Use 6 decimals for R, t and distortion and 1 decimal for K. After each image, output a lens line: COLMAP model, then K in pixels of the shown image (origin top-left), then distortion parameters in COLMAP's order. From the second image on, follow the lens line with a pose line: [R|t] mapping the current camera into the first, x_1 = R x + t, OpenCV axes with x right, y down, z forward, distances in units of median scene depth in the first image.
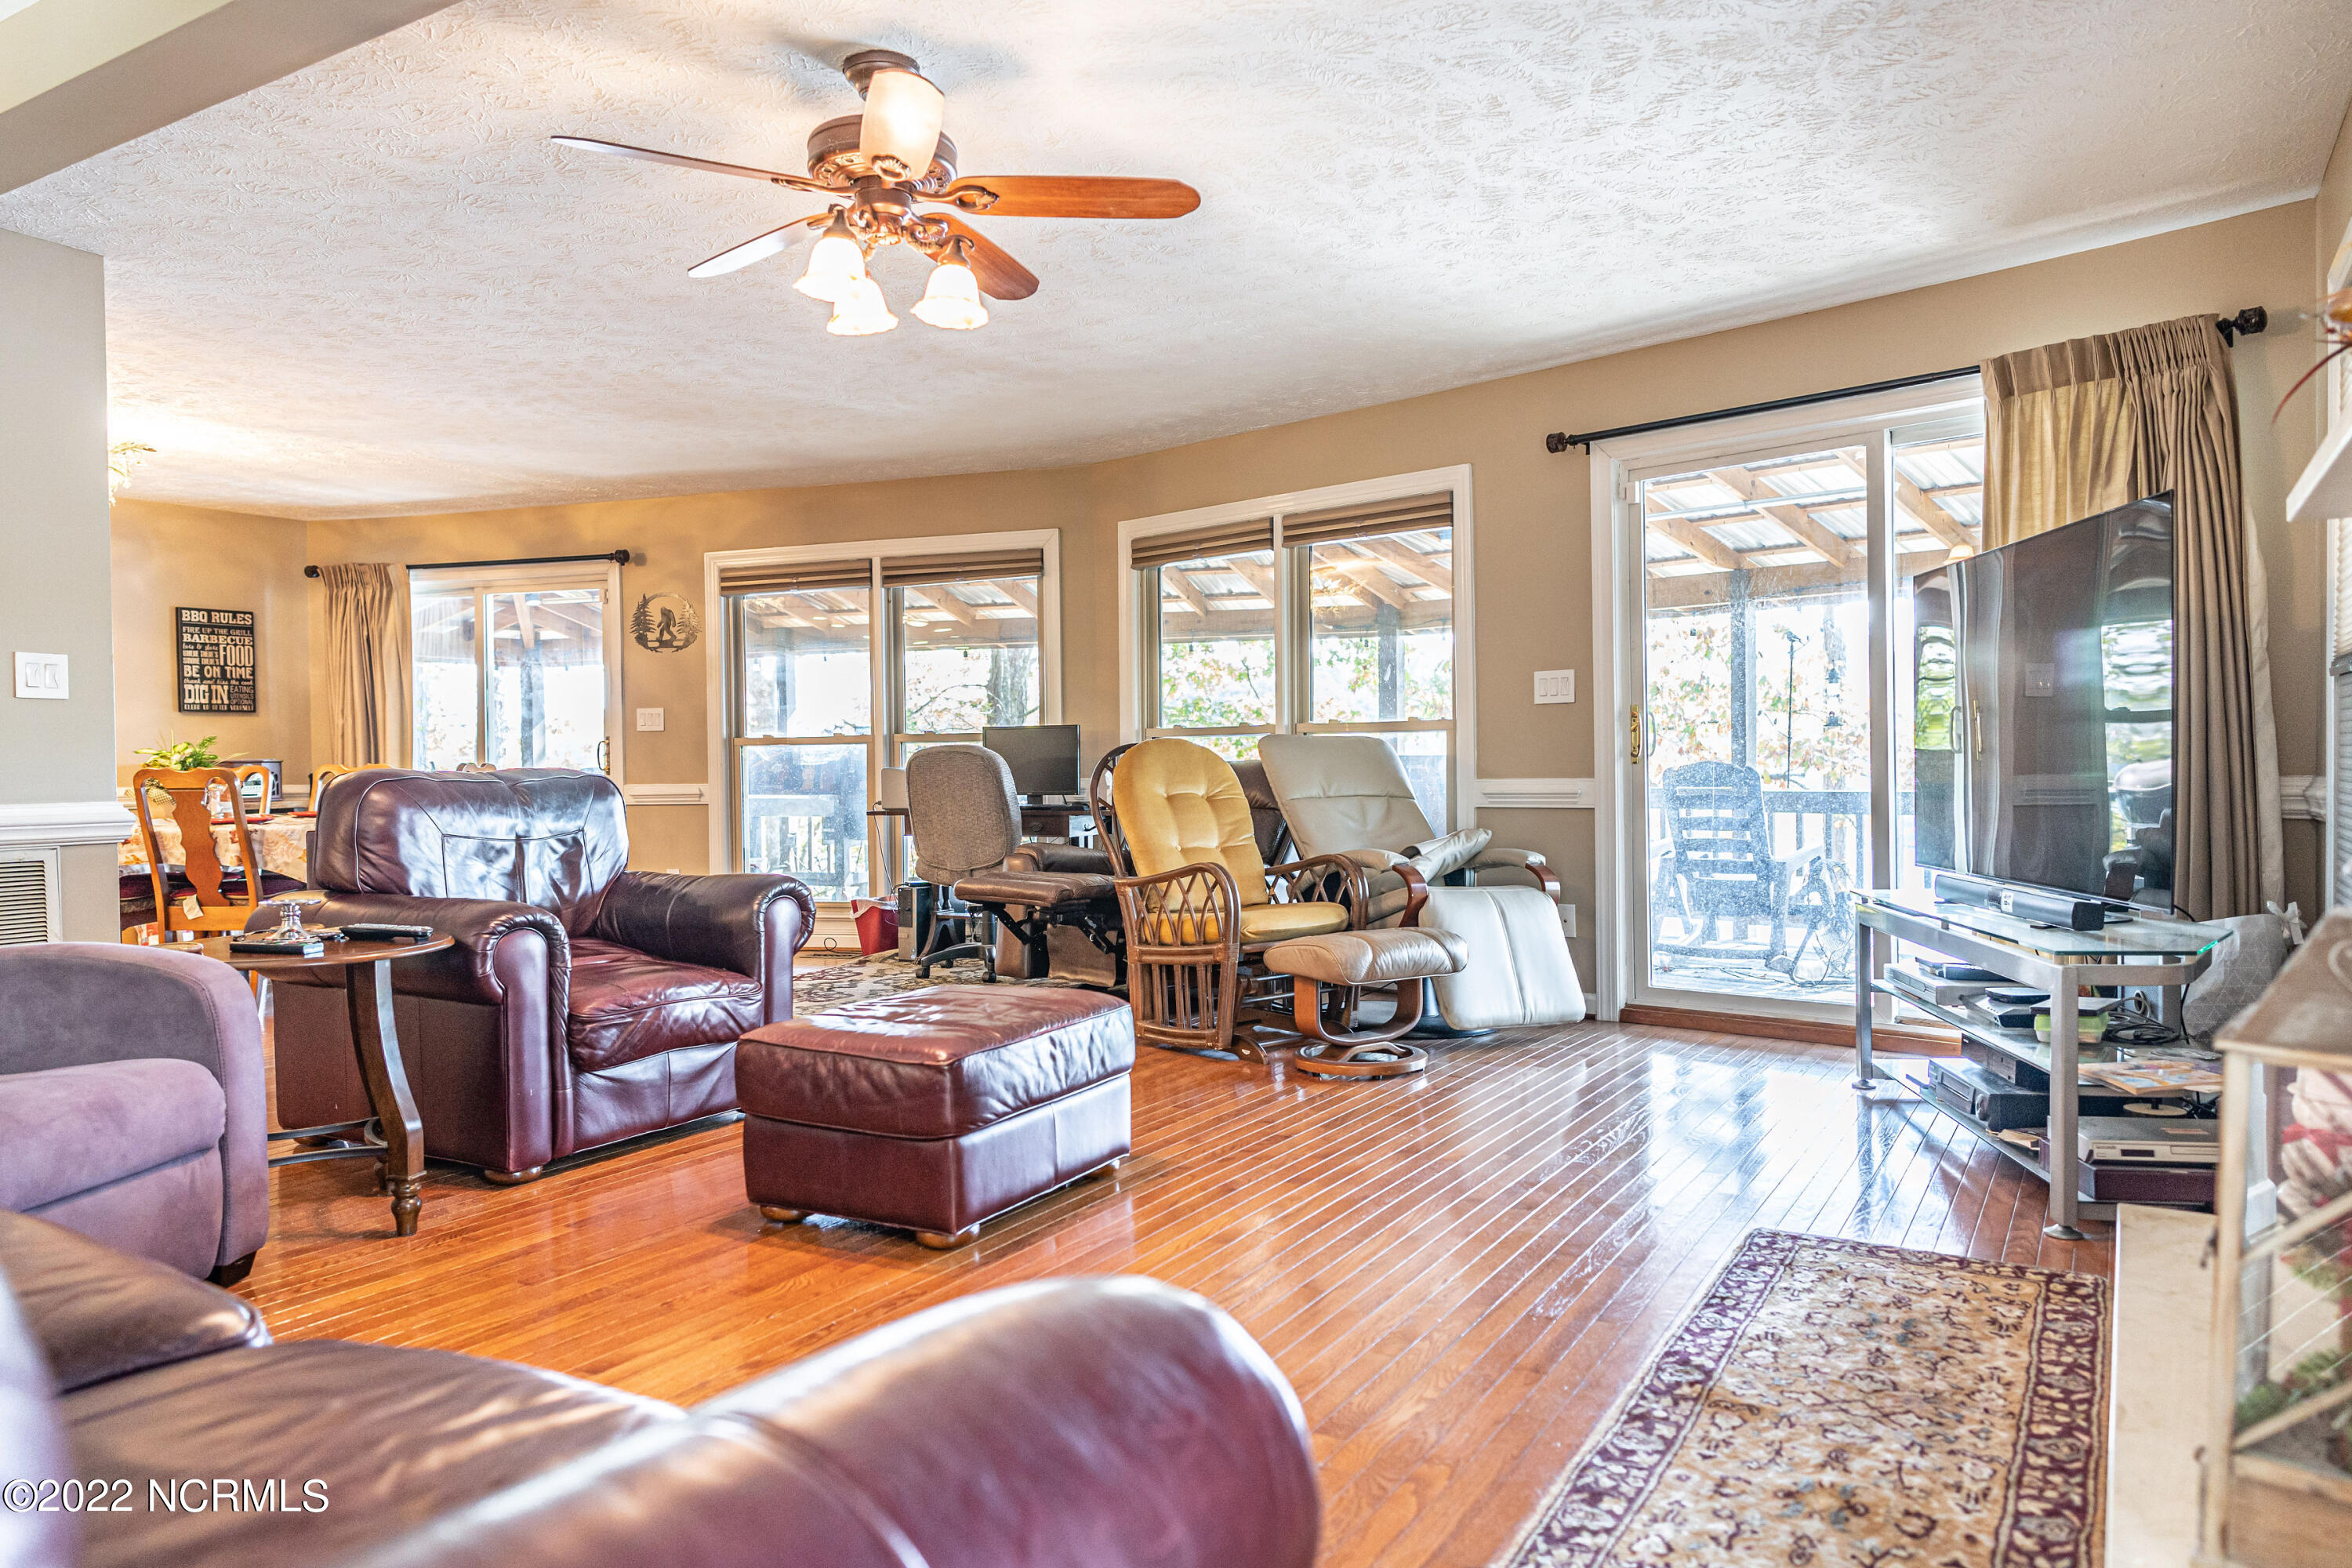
lens RADIAL K [[1578.6, 0, 1162.2], [0, 1578.6, 785.3], [0, 0, 1]] dist [-0.002414, 0.001377]
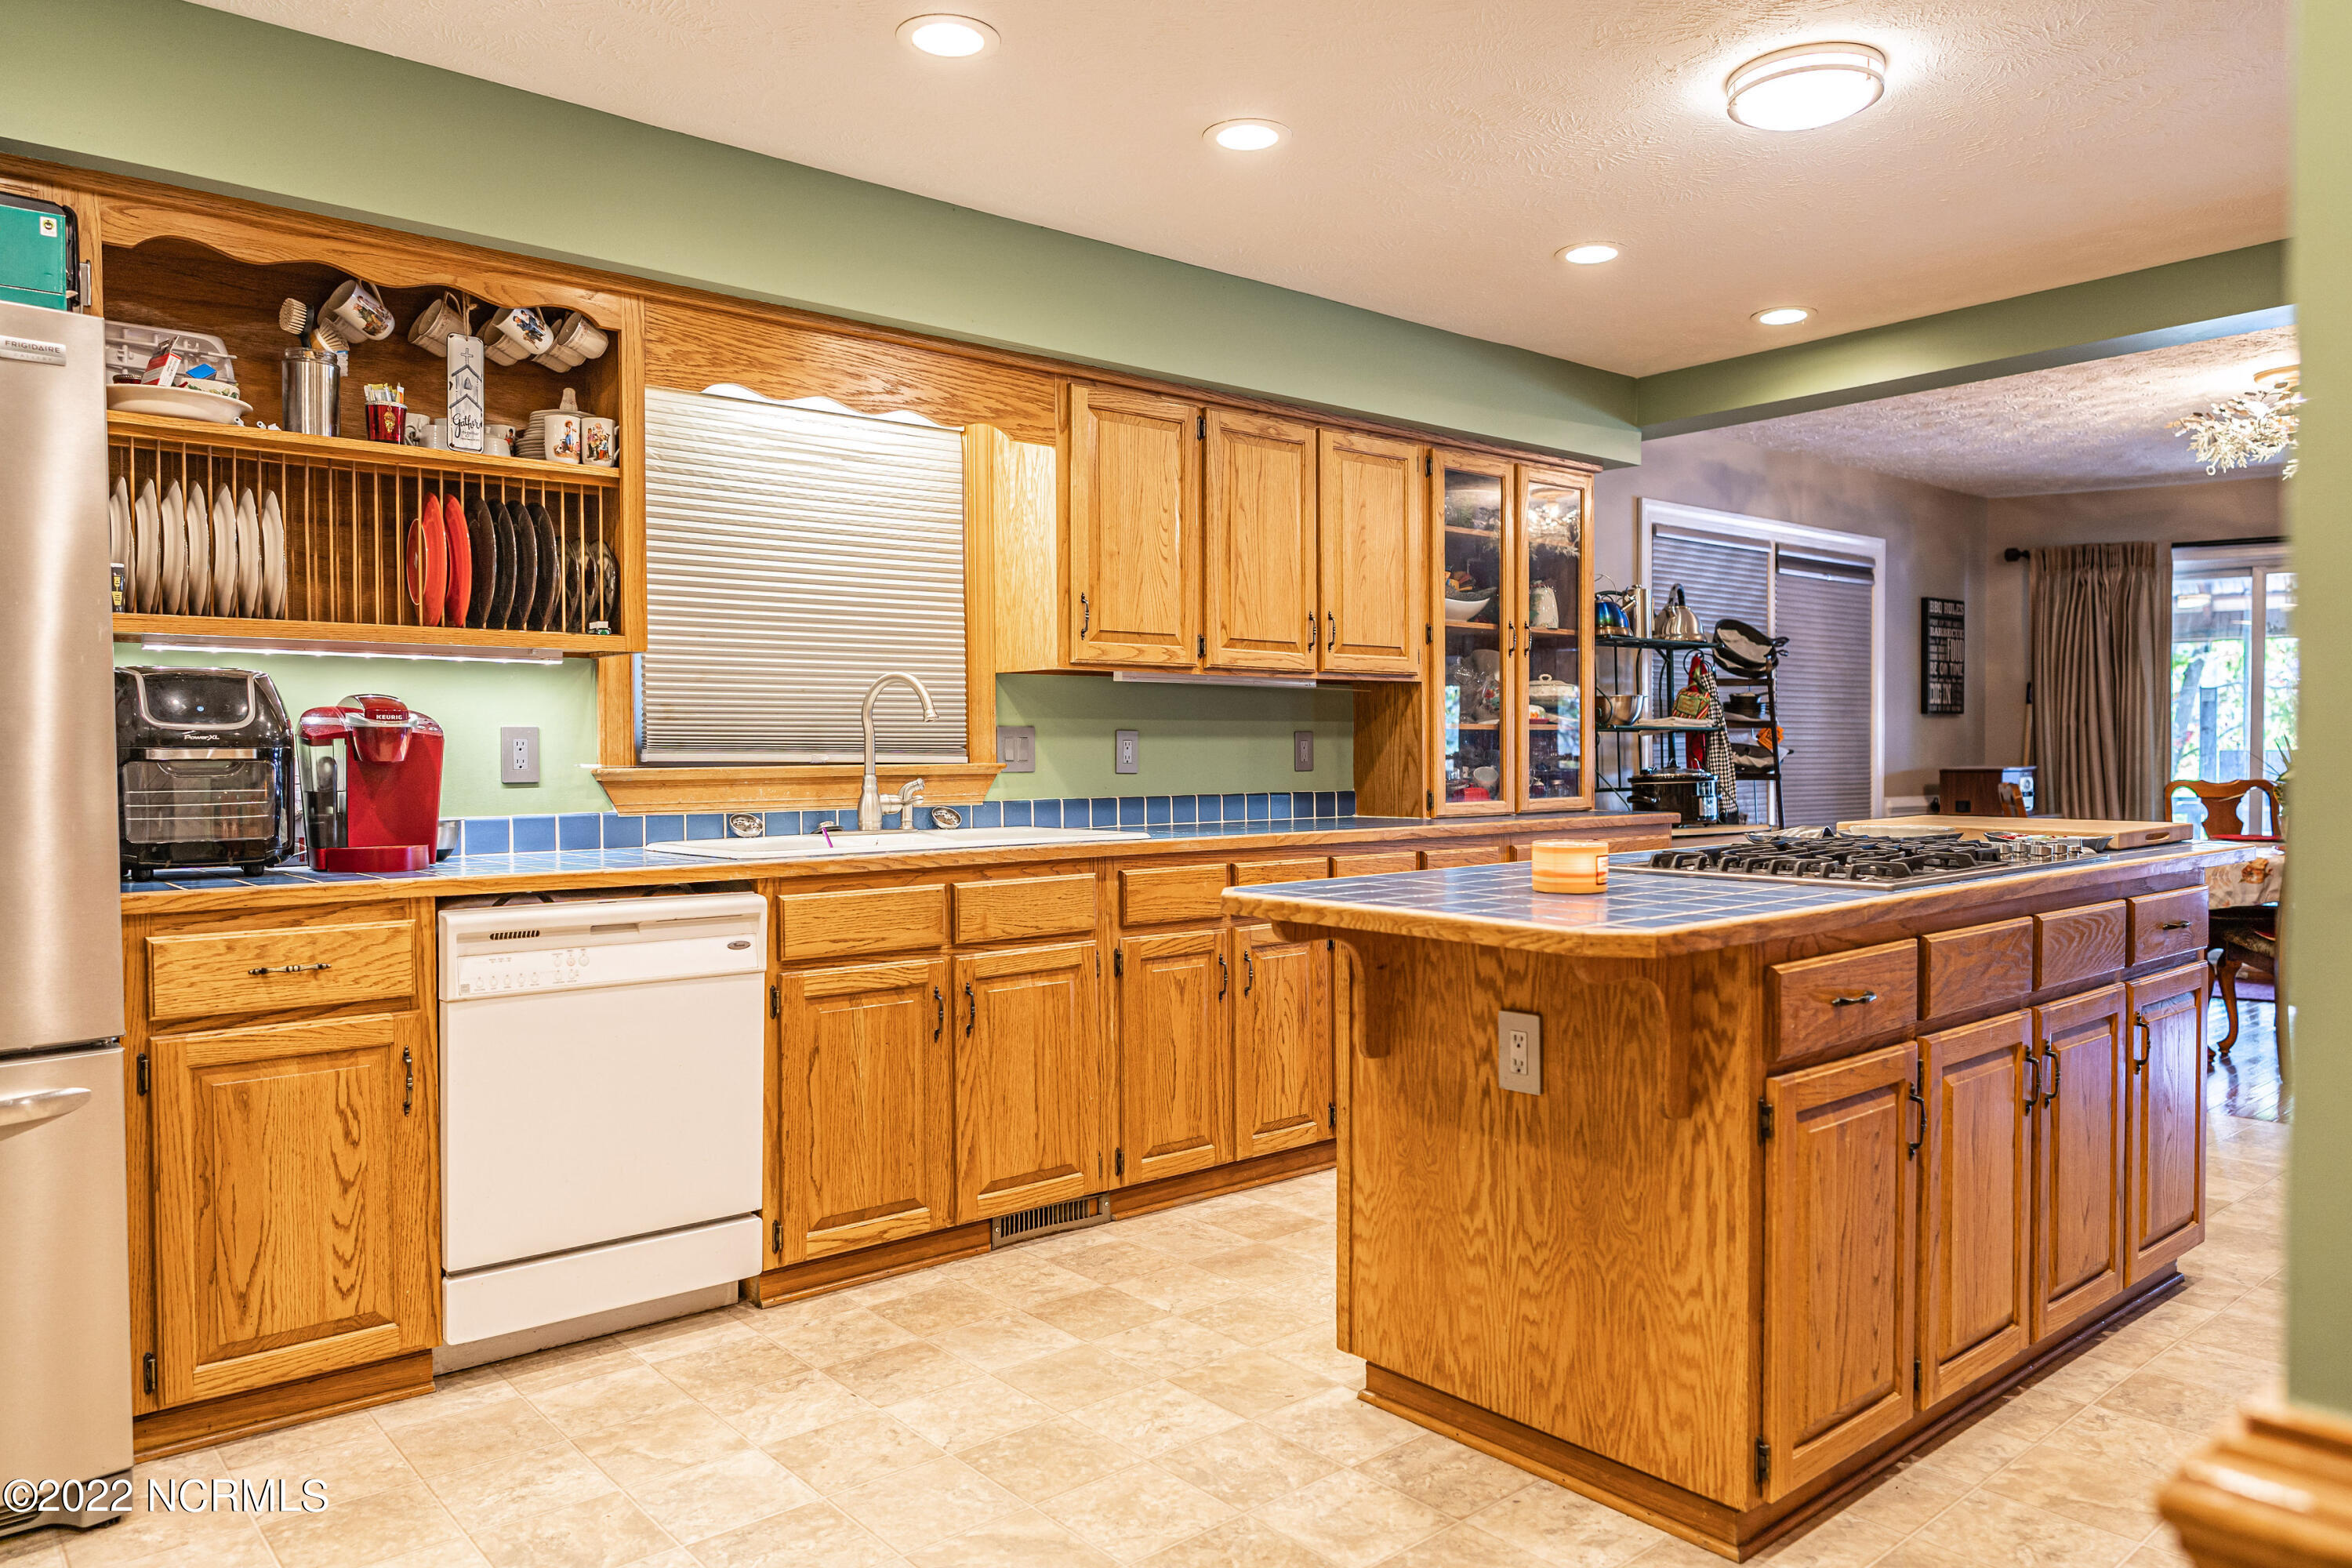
lens RADIAL K [[1578.6, 0, 1162.2], [0, 1578.6, 785.3], [0, 0, 1]] dist [-0.002414, 0.001377]
pose [[0.947285, 0.014403, -0.320067, -0.753425], [-0.010219, 0.999839, 0.014747, -0.014368], [0.320228, -0.010698, 0.947280, 0.001579]]
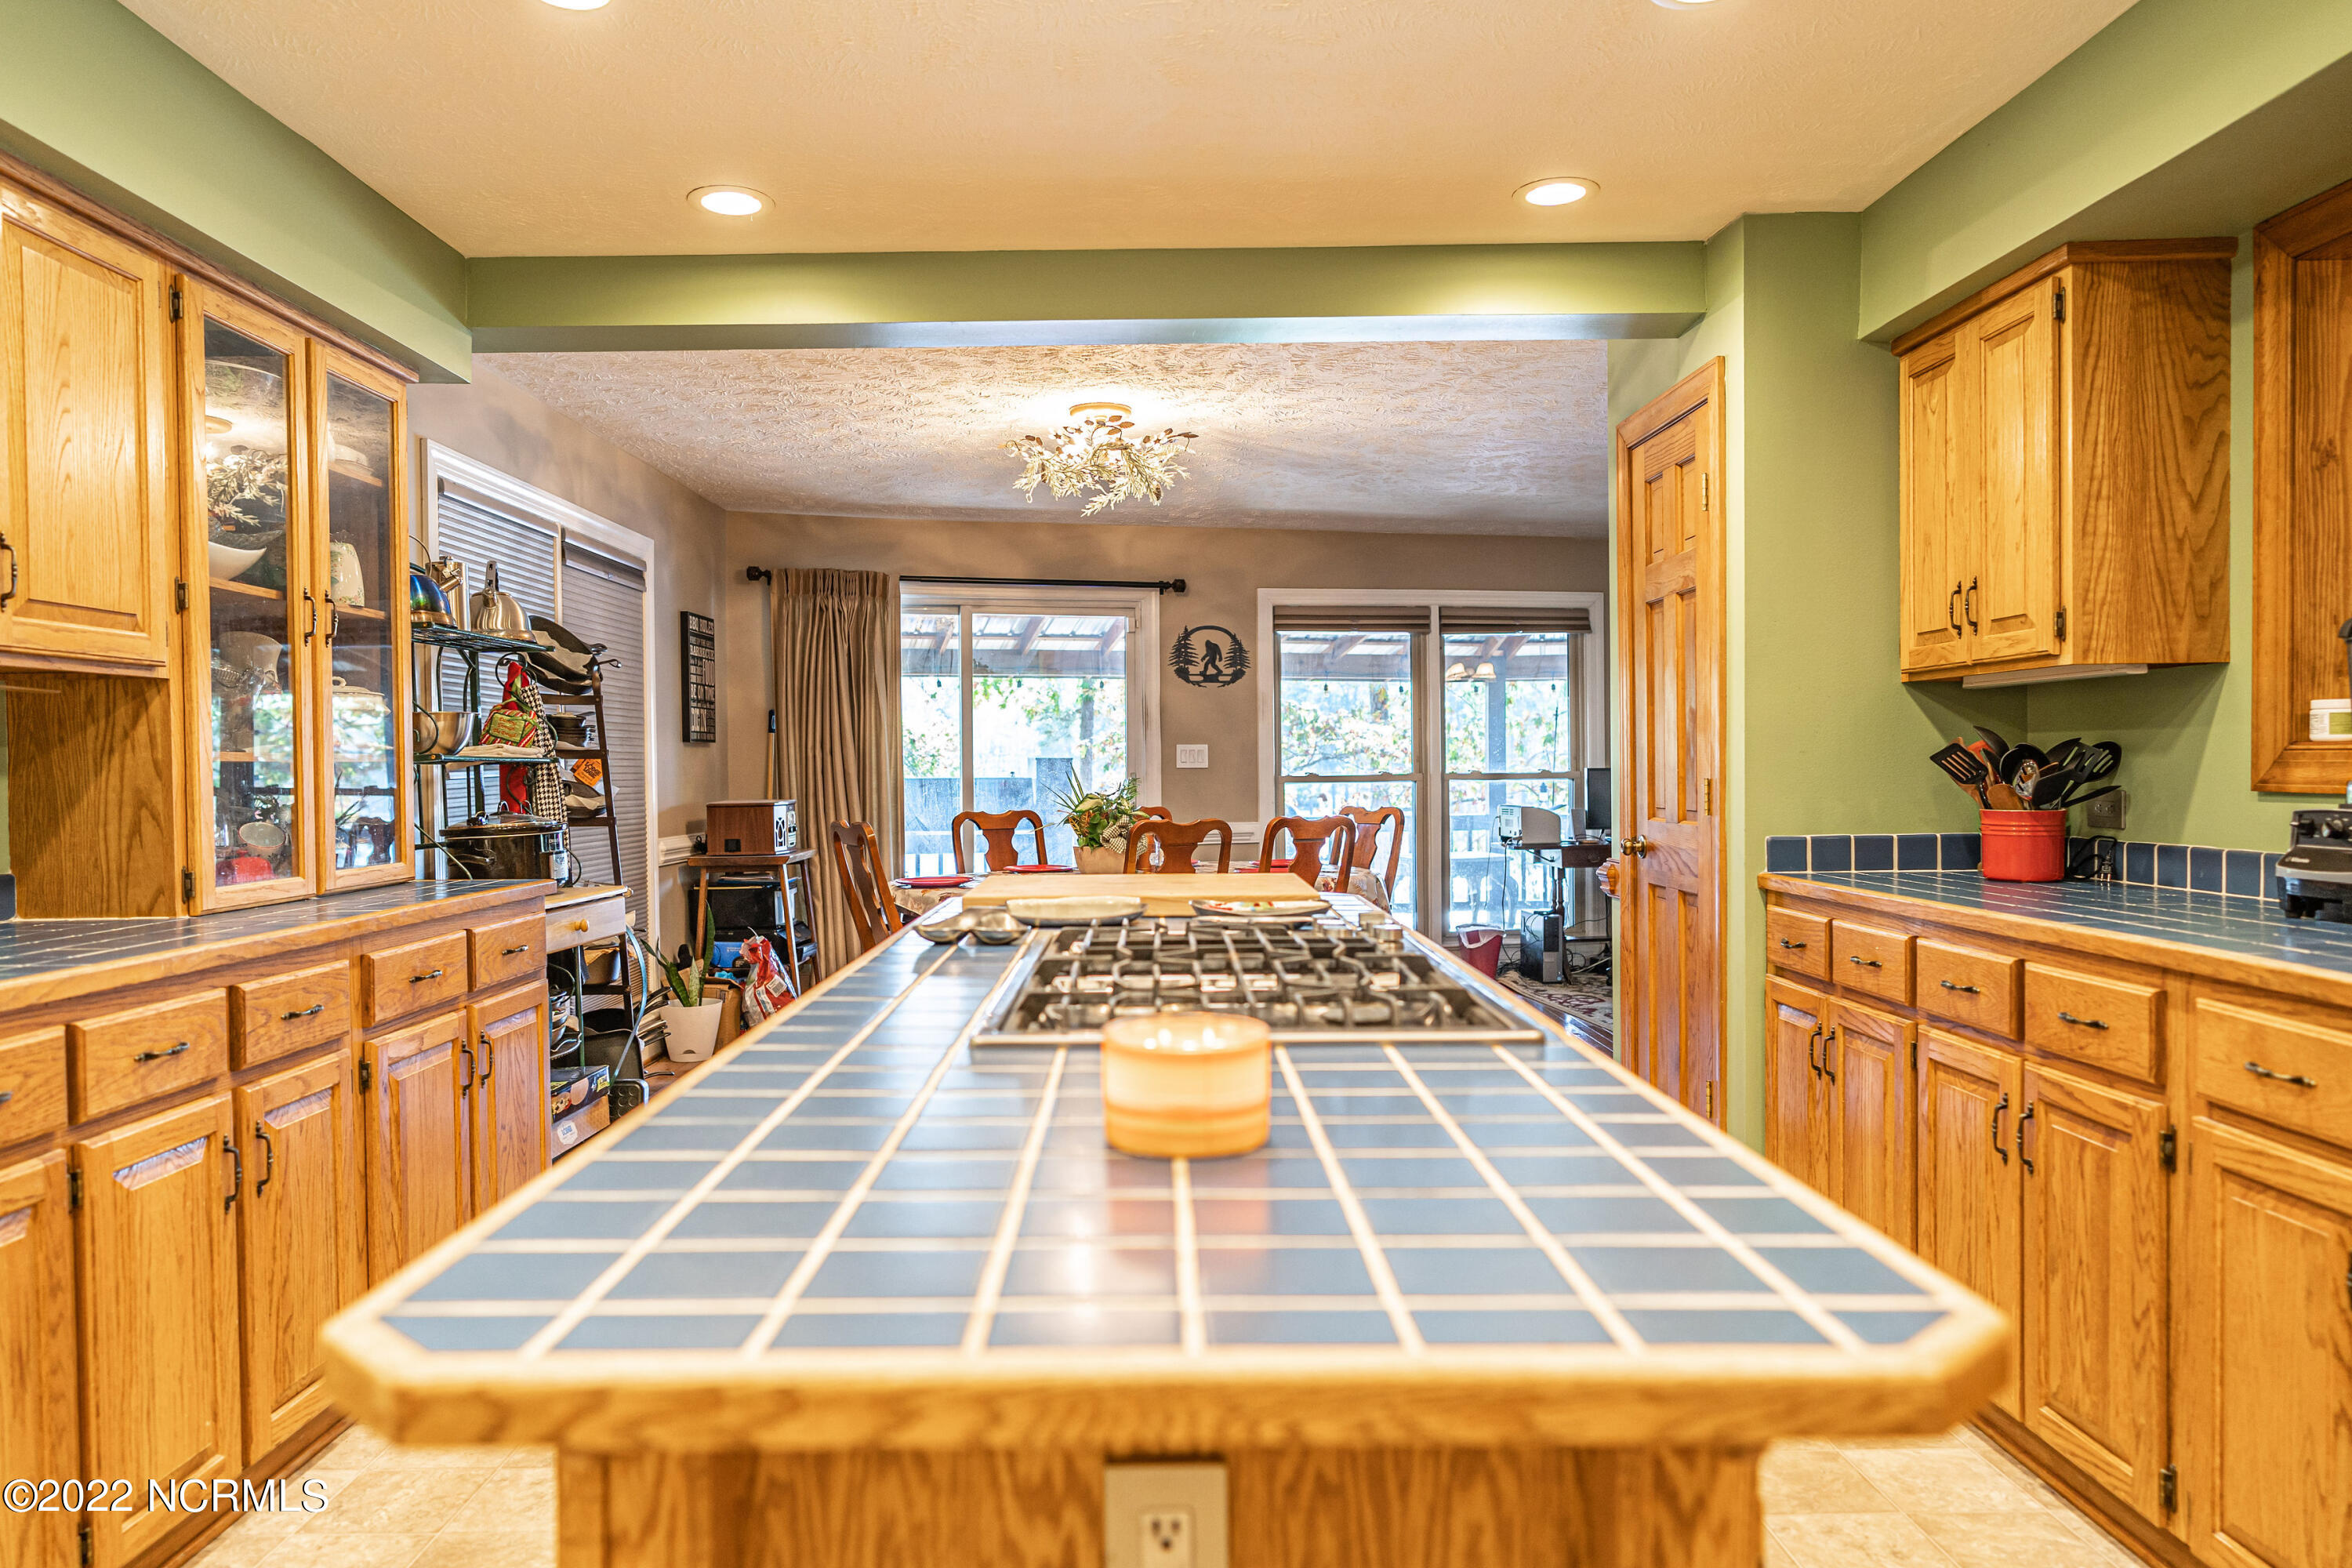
lens RADIAL K [[1567.0, 0, 1154.0], [0, 1567.0, 788.5], [0, 0, 1]] dist [-0.000577, 0.003134]
pose [[0.852399, -0.003744, 0.522878, -0.845458], [0.005531, 0.999983, -0.001856, -0.019992], [-0.522862, 0.004474, 0.852405, 0.194193]]
